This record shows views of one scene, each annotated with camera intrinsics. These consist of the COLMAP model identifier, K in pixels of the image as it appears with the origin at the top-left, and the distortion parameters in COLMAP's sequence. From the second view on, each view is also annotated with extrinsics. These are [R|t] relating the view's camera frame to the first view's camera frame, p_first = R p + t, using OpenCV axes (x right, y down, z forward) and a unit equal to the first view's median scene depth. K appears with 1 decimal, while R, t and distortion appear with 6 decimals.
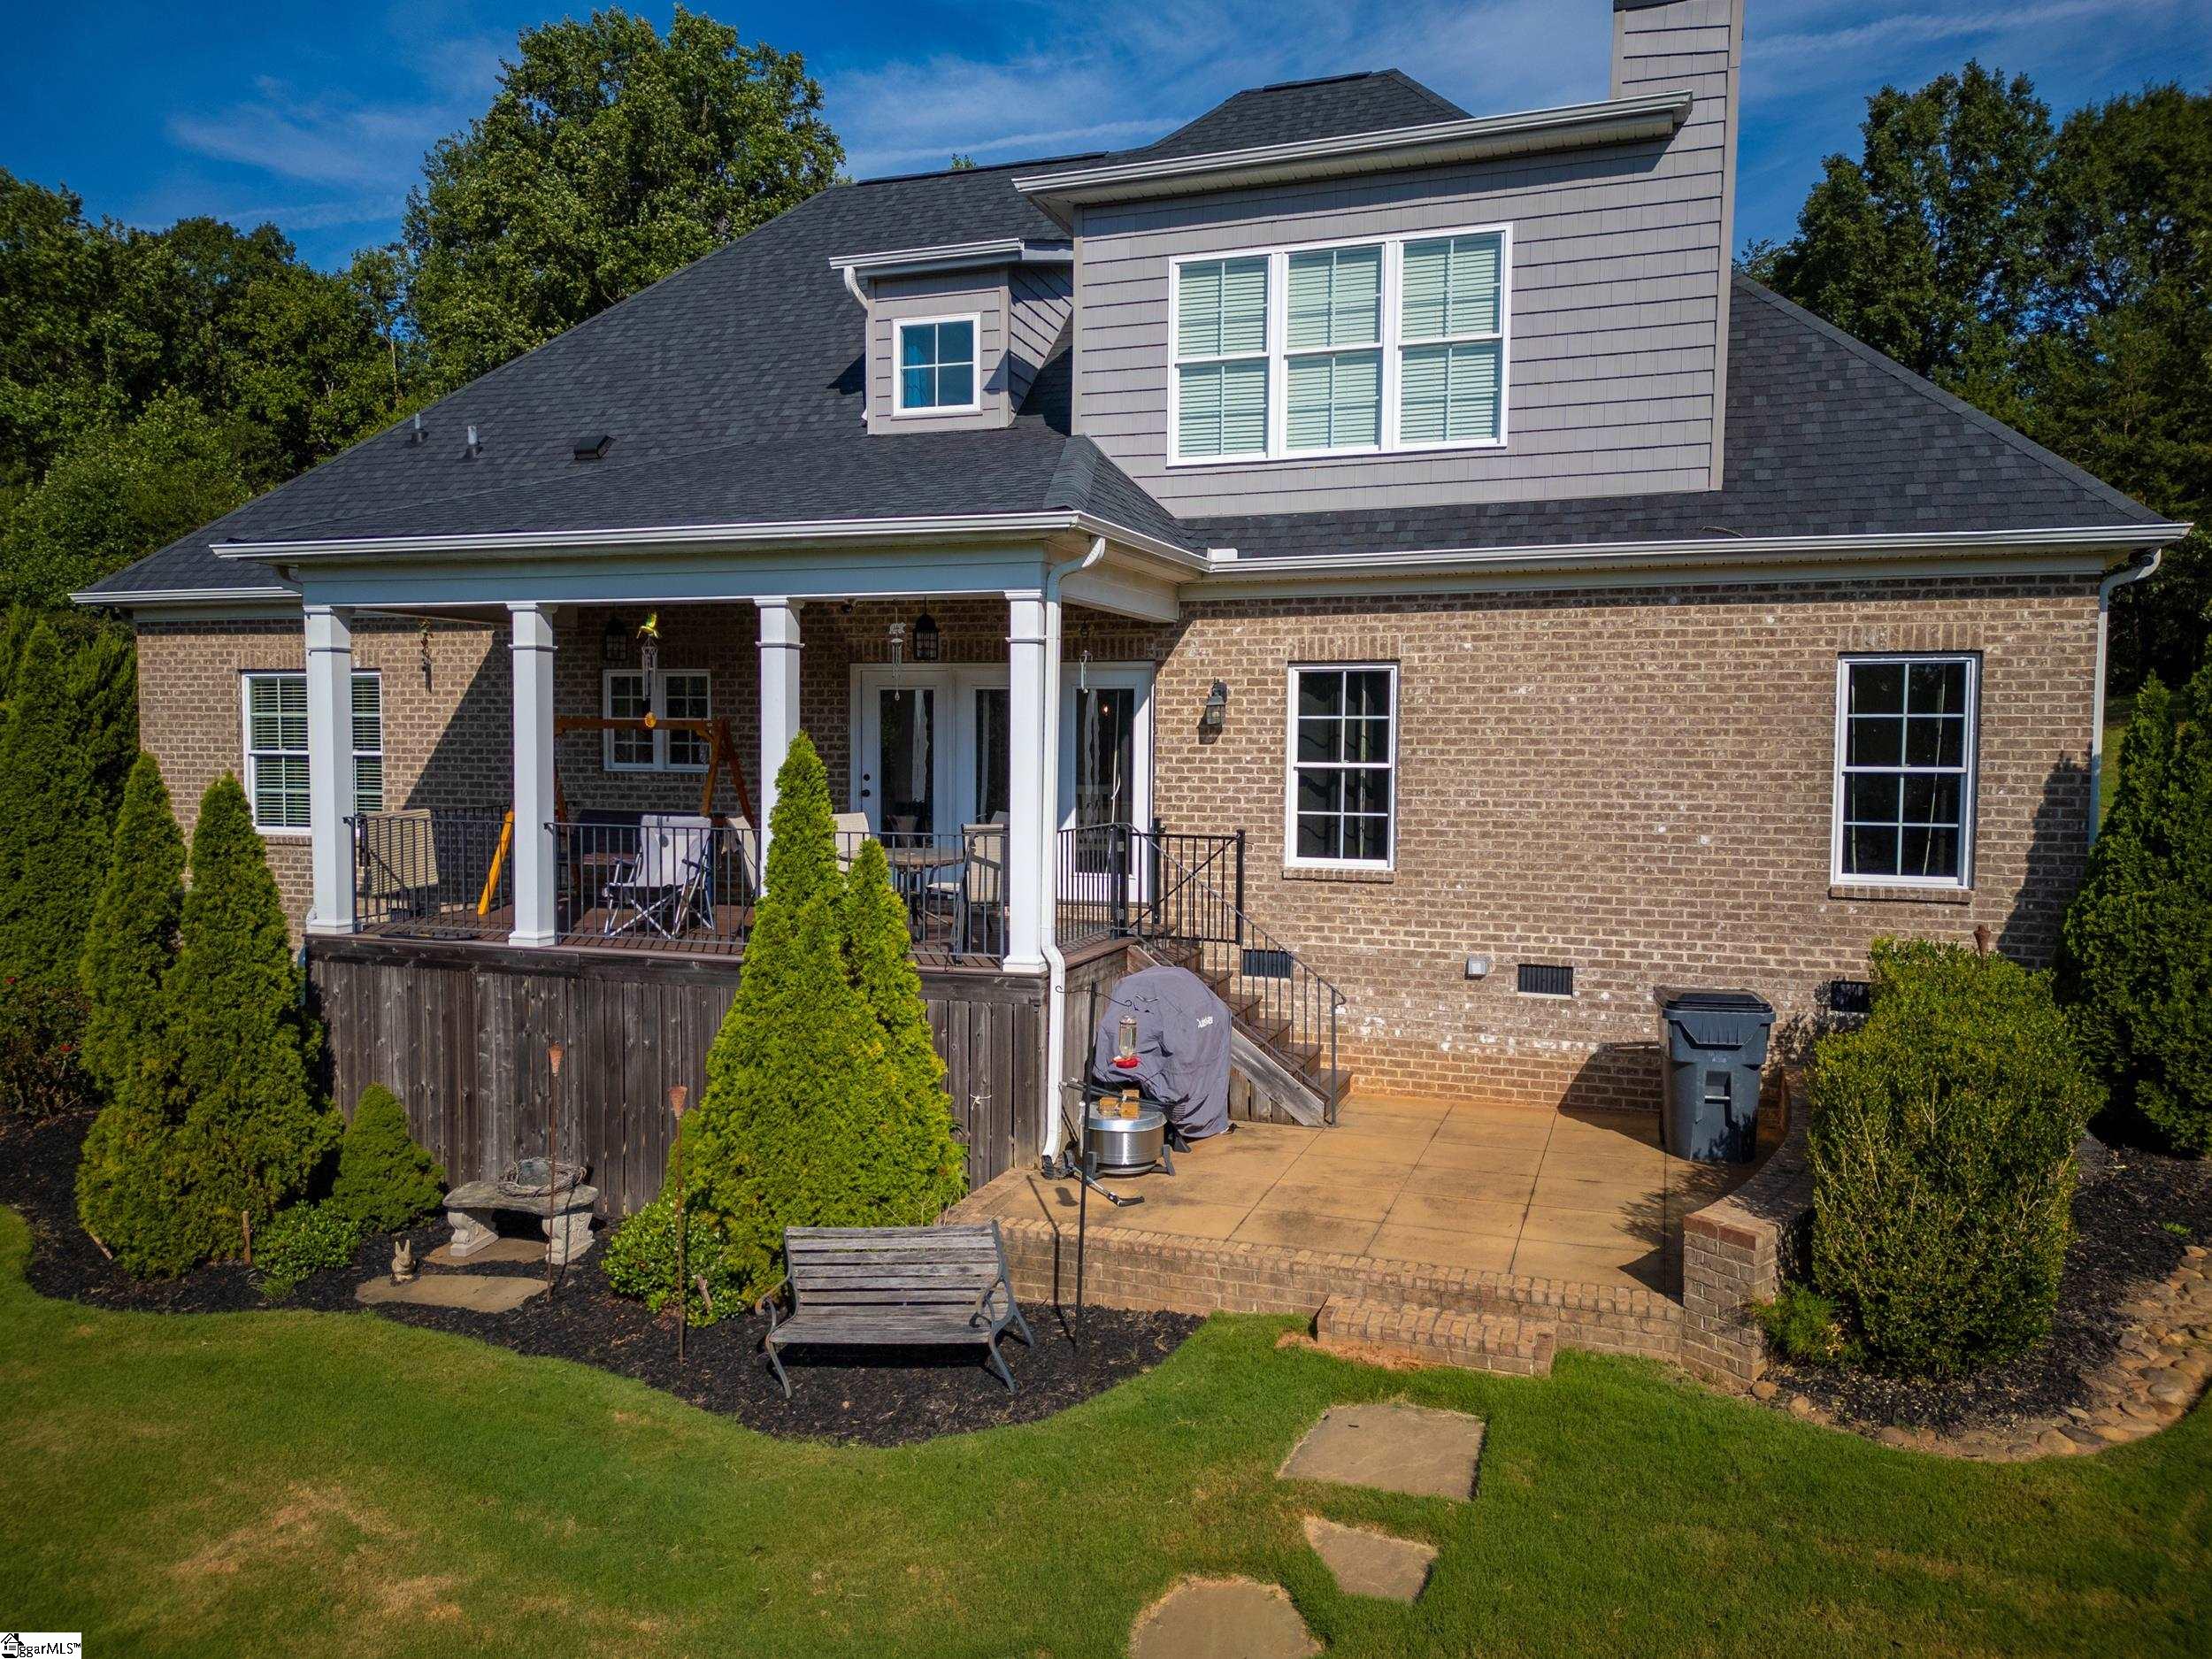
lens RADIAL K [[1593.7, 0, 1106.0], [0, 1593.7, 829.5], [0, 0, 1]] dist [0.099124, -0.112702]
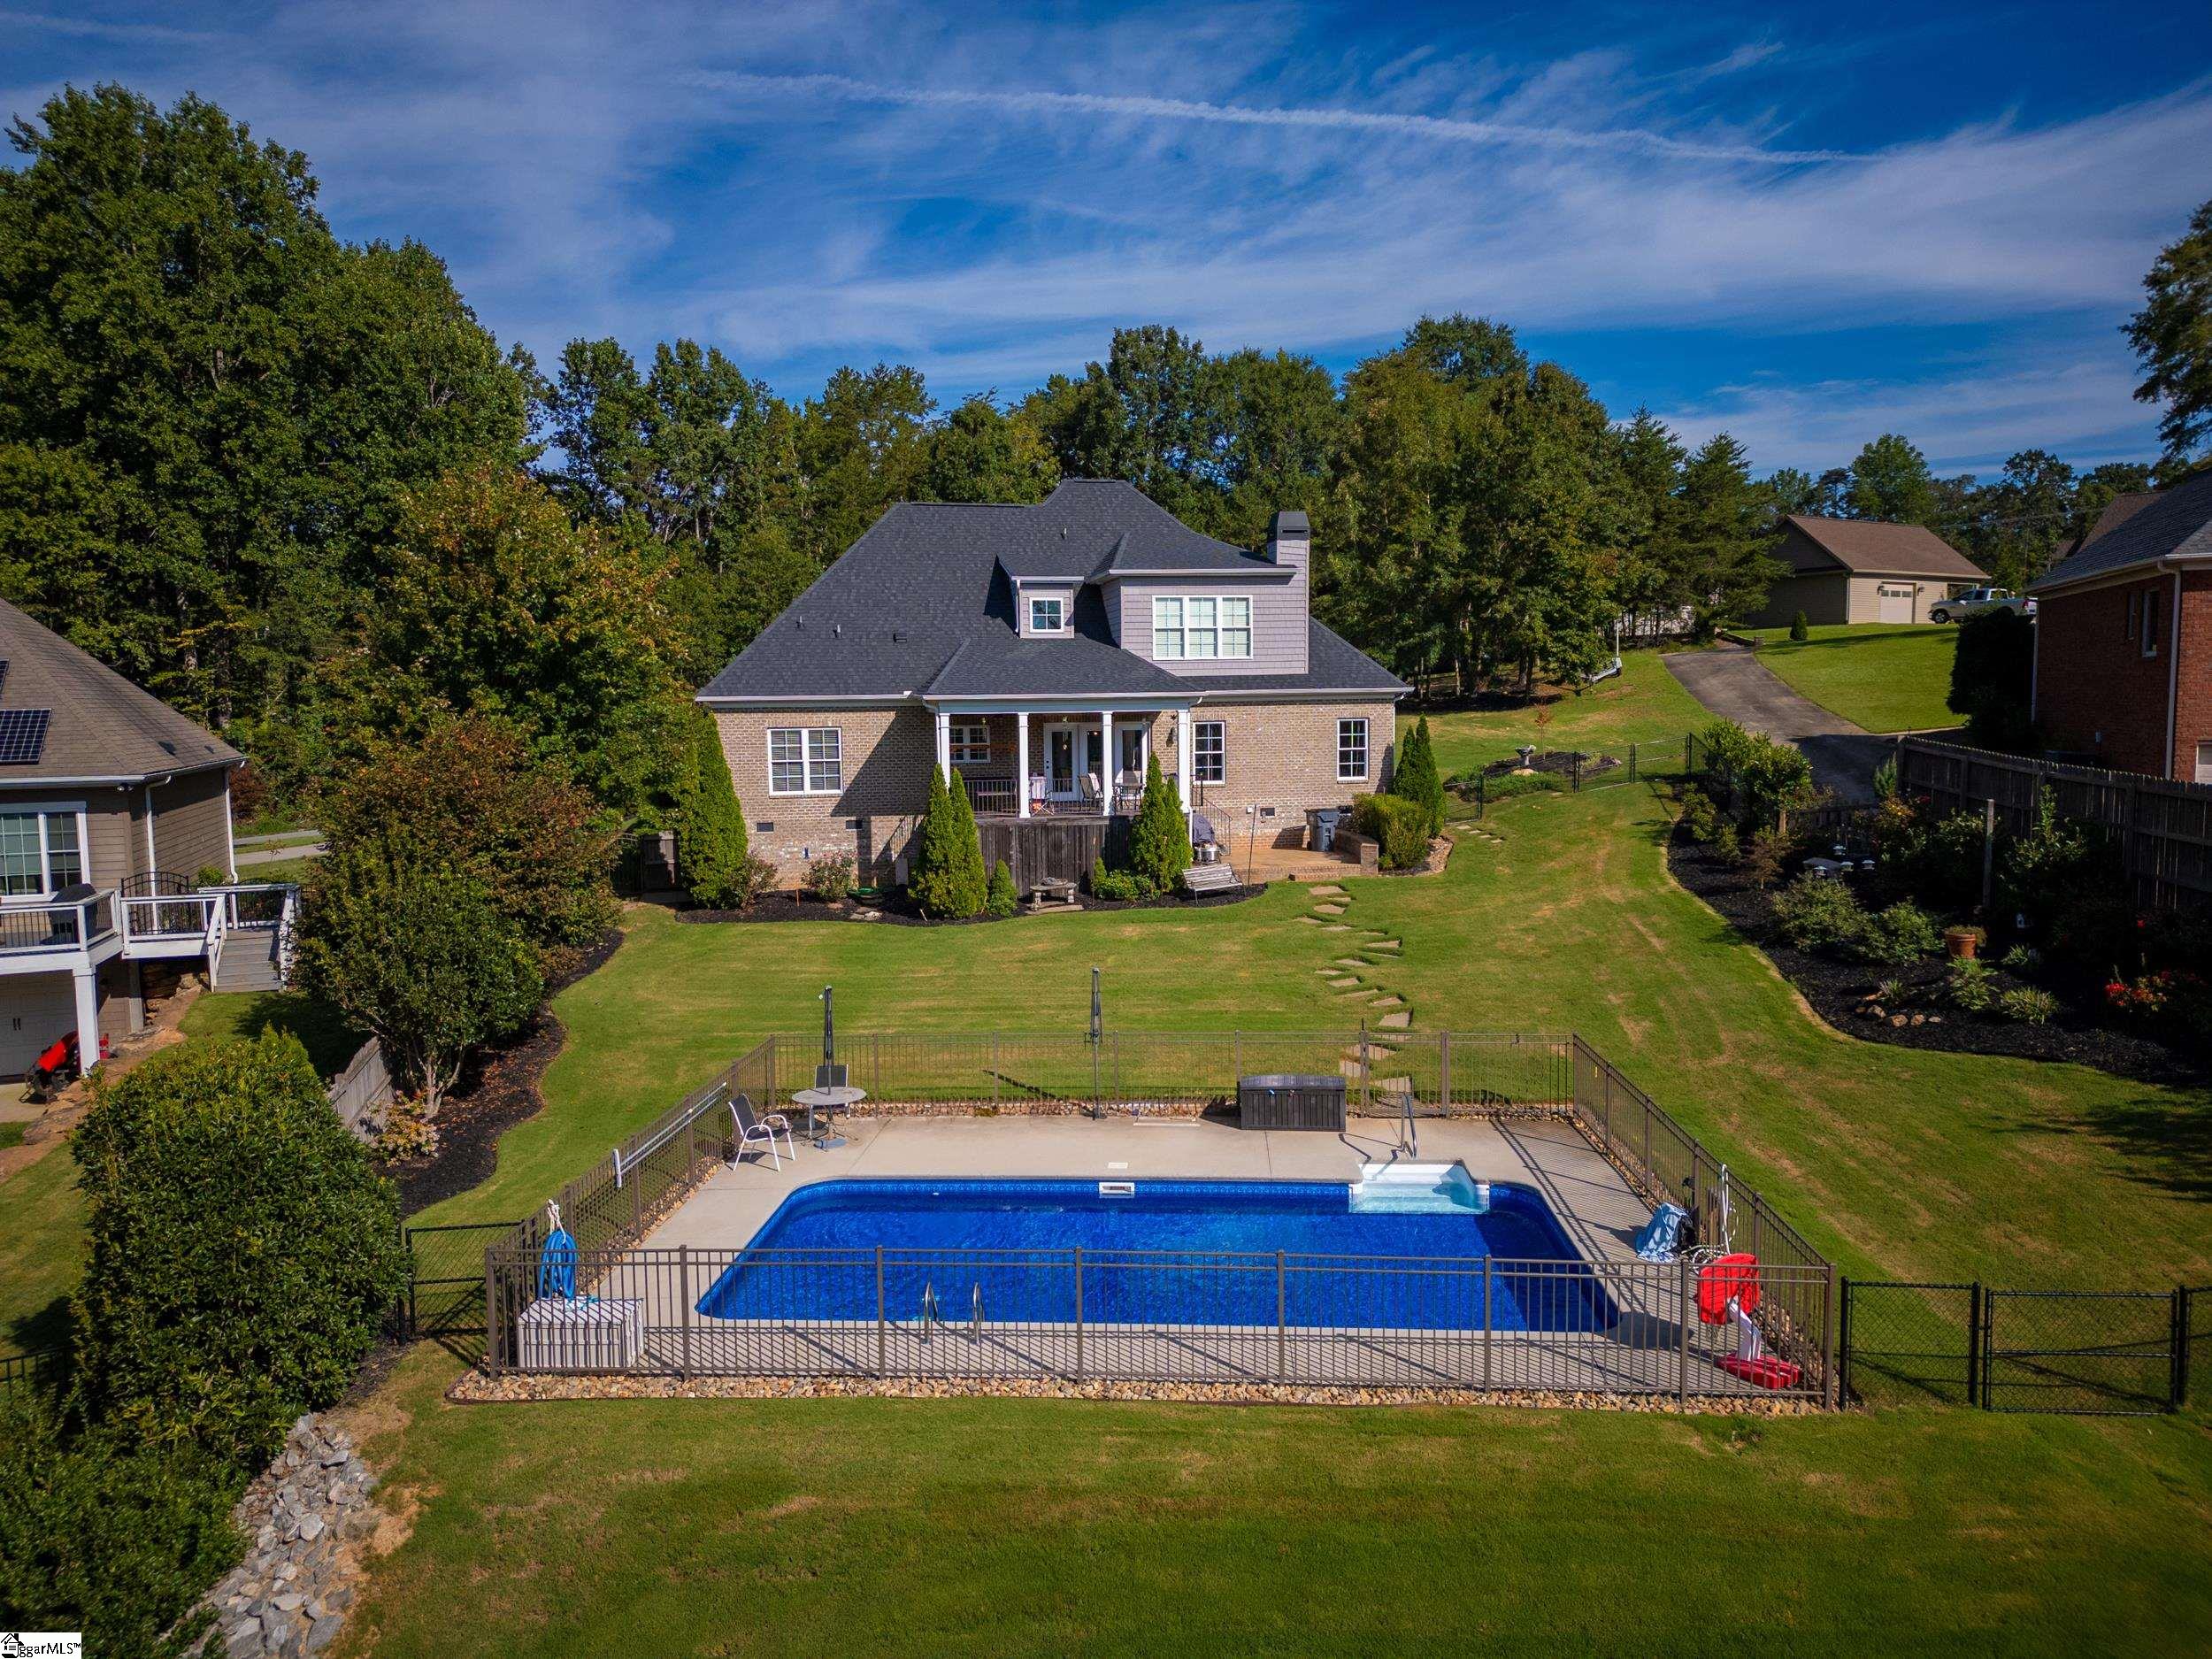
lens RADIAL K [[1575.2, 0, 1106.0], [0, 1575.2, 829.5], [0, 0, 1]] dist [0.133019, -0.238147]
pose [[0.853919, -0.061173, 0.516798, -1.781879], [0.048107, 0.998094, 0.038654, -0.018025], [-0.518178, -0.008146, 0.855234, -1.728240]]
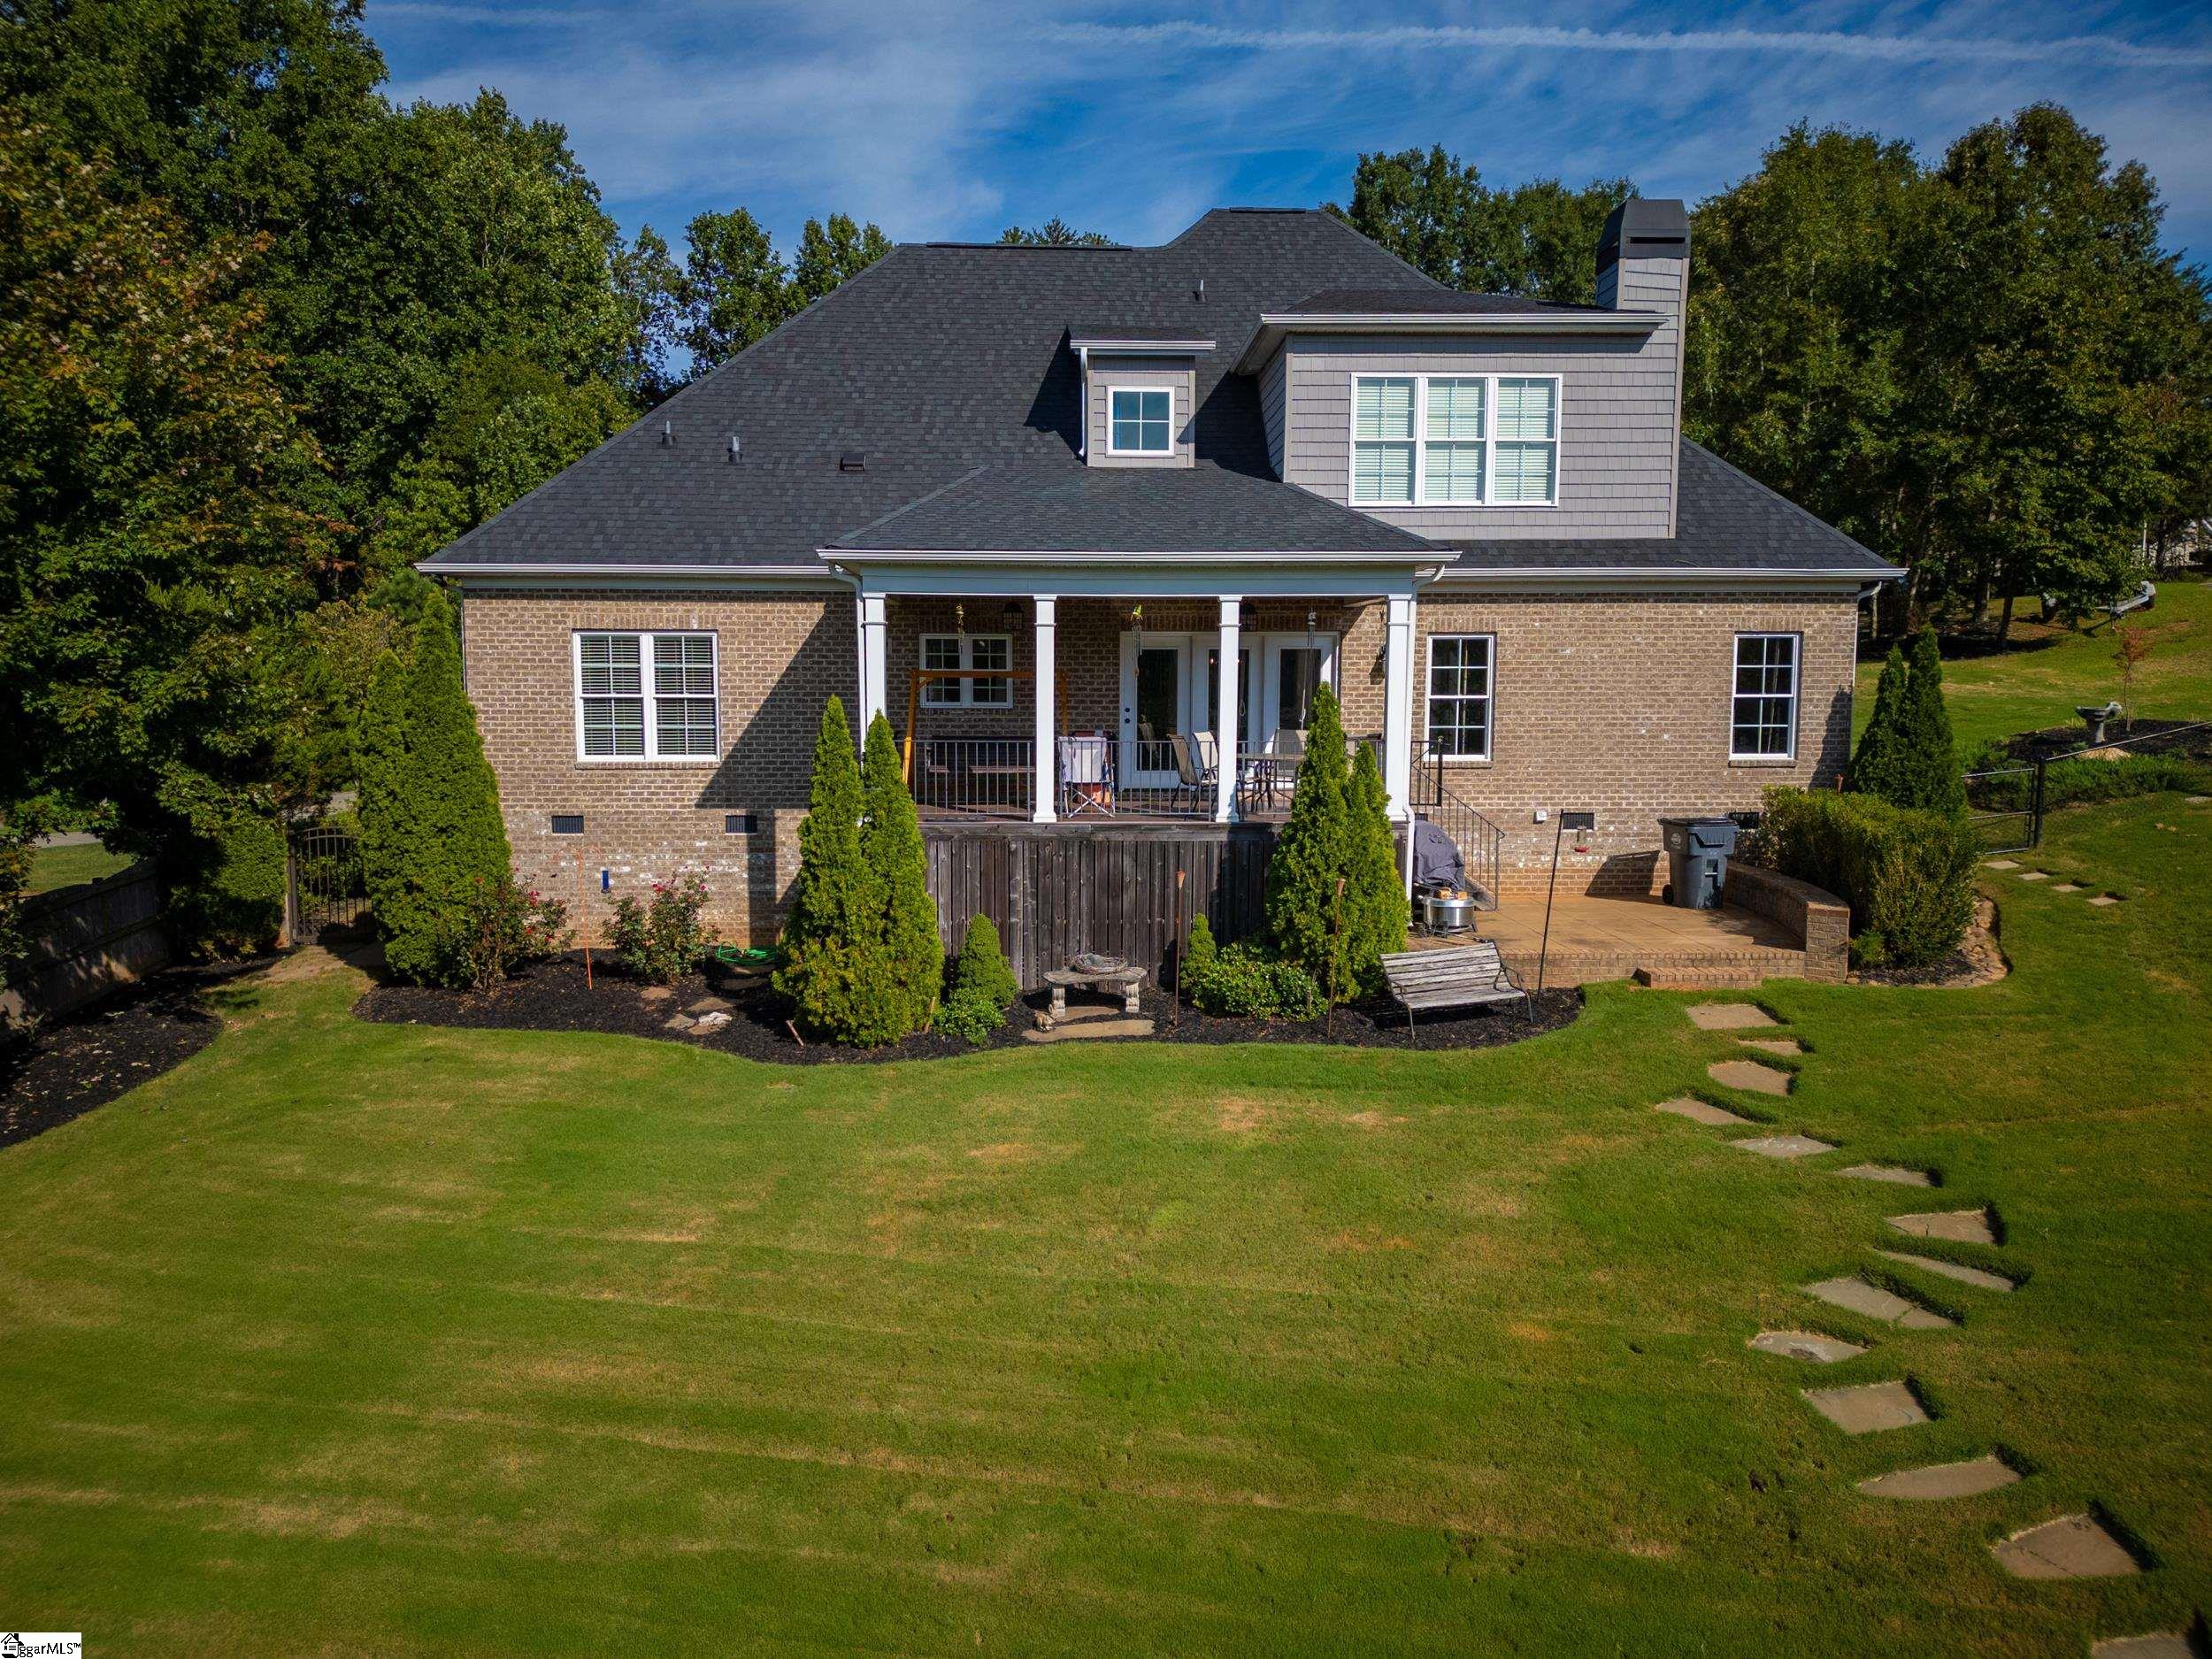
lens RADIAL K [[1575.2, 0, 1106.0], [0, 1575.2, 829.5], [0, 0, 1]] dist [0.133019, -0.238147]
pose [[0.927044, -0.040272, 0.372785, -0.820091], [0.025331, 0.998671, 0.044894, 0.013358], [-0.374097, -0.032176, 0.926831, -0.380173]]
